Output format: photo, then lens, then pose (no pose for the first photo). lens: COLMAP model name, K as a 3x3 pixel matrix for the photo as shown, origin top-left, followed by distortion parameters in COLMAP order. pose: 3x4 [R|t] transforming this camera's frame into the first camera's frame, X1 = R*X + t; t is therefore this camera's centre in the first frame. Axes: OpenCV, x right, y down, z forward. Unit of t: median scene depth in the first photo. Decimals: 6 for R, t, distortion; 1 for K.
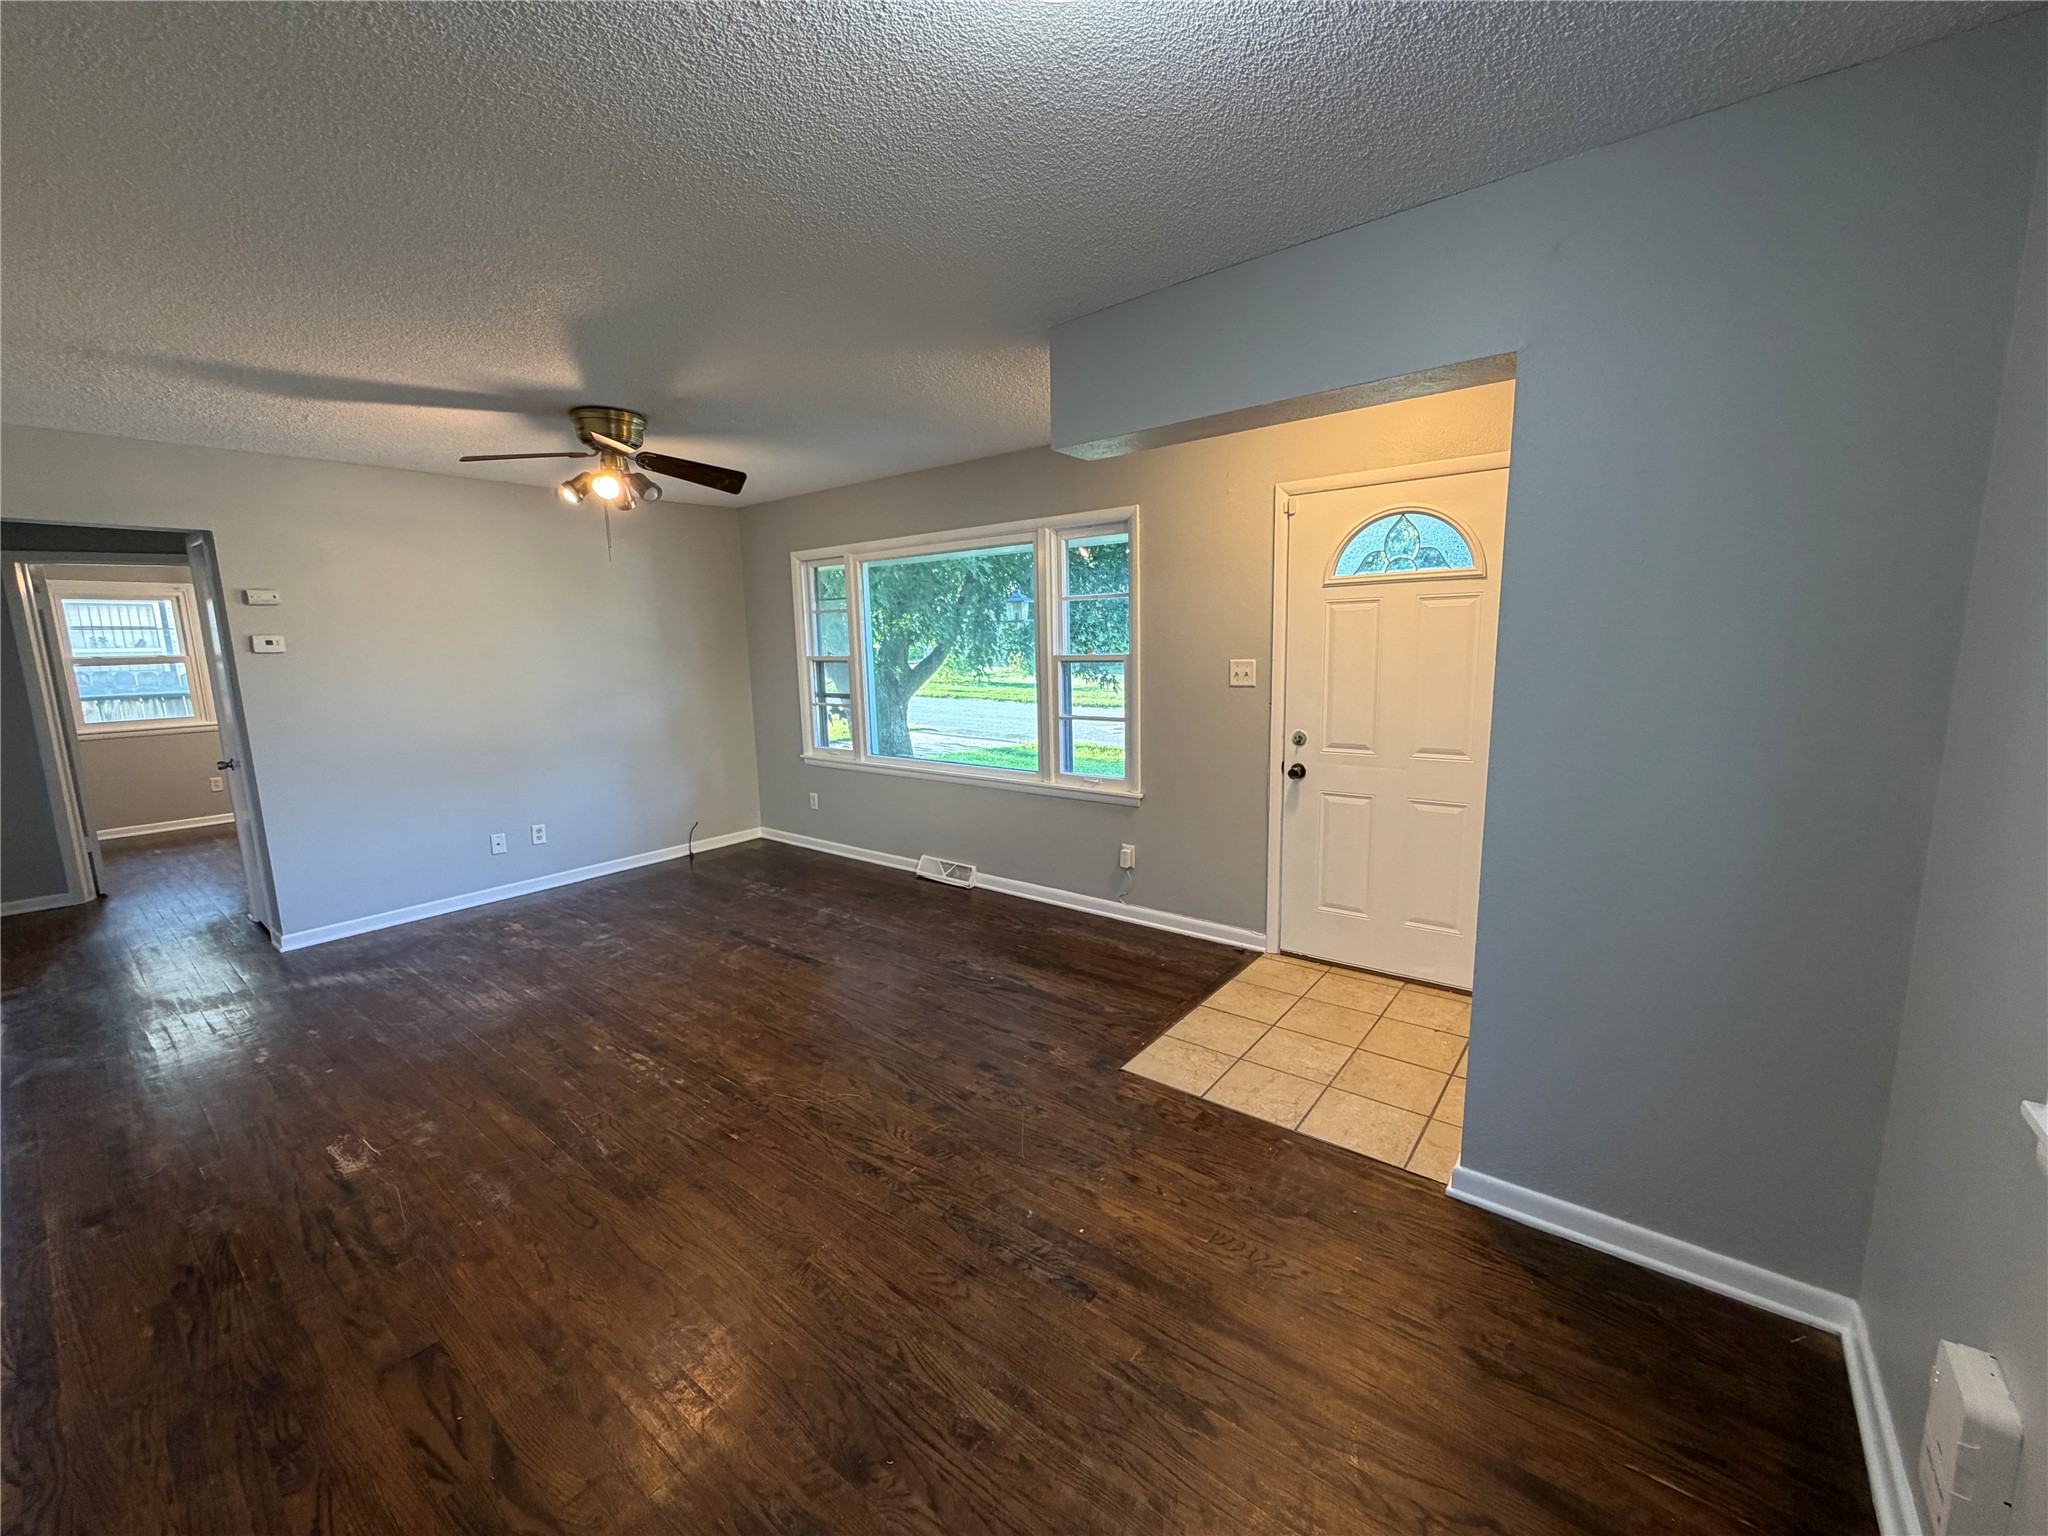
lens RADIAL K [[818.5, 0, 1023.3], [0, 818.5, 766.7], [0, 0, 1]] dist [0.001156, 0.000796]
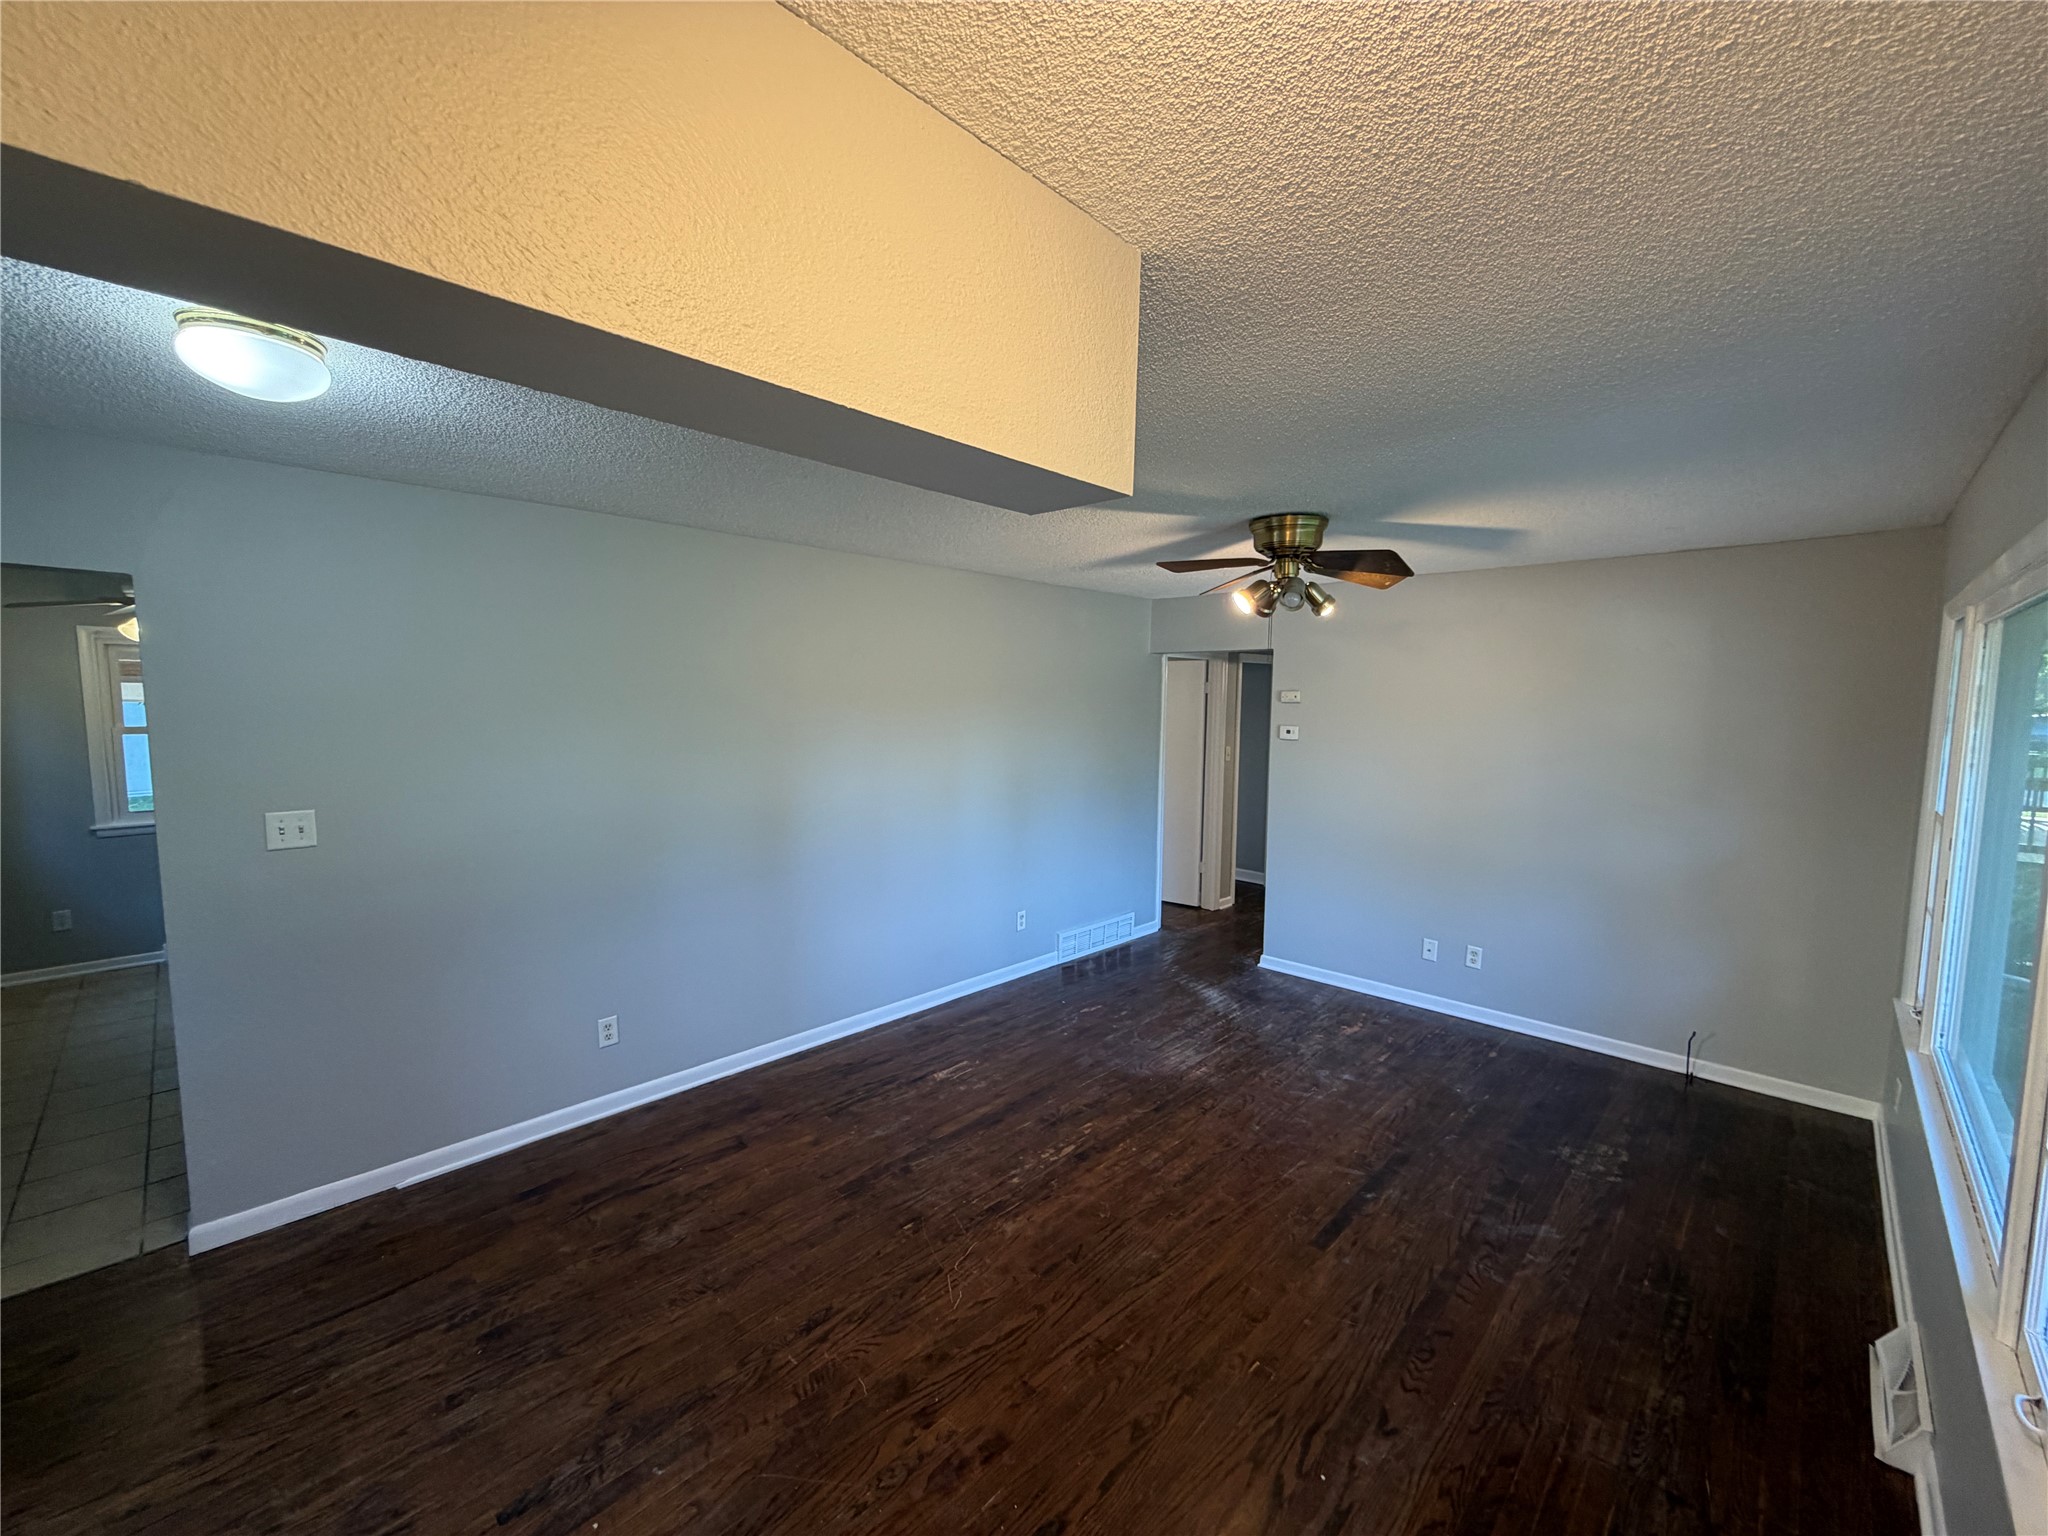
lens RADIAL K [[818.5, 0, 1022.8], [0, 818.5, 766.9], [0, 0, 1]] dist [0.001156, 0.000796]
pose [[-0.104540, 0.108924, -0.988538, 0.451663], [-0.161579, 0.978918, 0.124951, -0.216887], [0.981307, 0.172789, -0.084736, 0.799465]]
